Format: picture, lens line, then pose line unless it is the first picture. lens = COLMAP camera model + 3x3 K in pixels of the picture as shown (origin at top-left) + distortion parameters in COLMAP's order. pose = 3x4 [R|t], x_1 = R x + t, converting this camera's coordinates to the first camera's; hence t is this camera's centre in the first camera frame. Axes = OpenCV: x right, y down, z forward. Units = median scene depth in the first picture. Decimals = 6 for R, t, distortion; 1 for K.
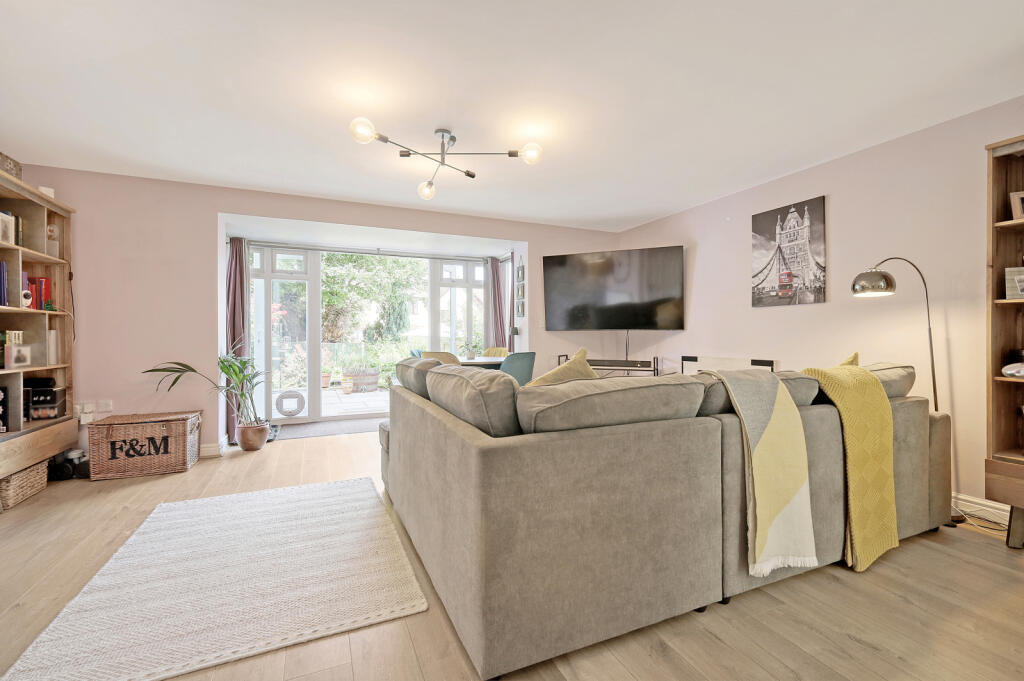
lens RADIAL K [[445.8, 0, 515.3], [0, 445.8, 337.1], [0, 0, 1]] dist [0.000027, 0.000005]
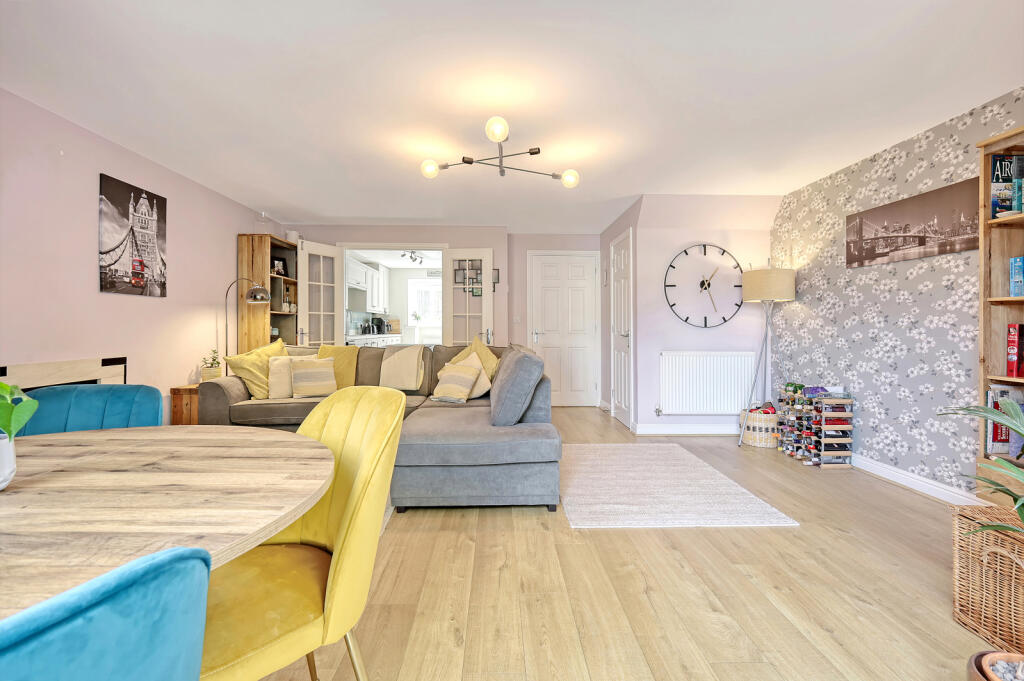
lens RADIAL K [[445.8, 0, 511.8], [0, 445.8, 331.7], [0, 0, 1]] dist [0.000027, 0.000005]
pose [[-0.924583, -0.003432, 0.380966, -0.456421], [0.000461, 0.999949, 0.010129, -0.004810], [-0.380981, 0.009541, -0.924534, 1.550755]]
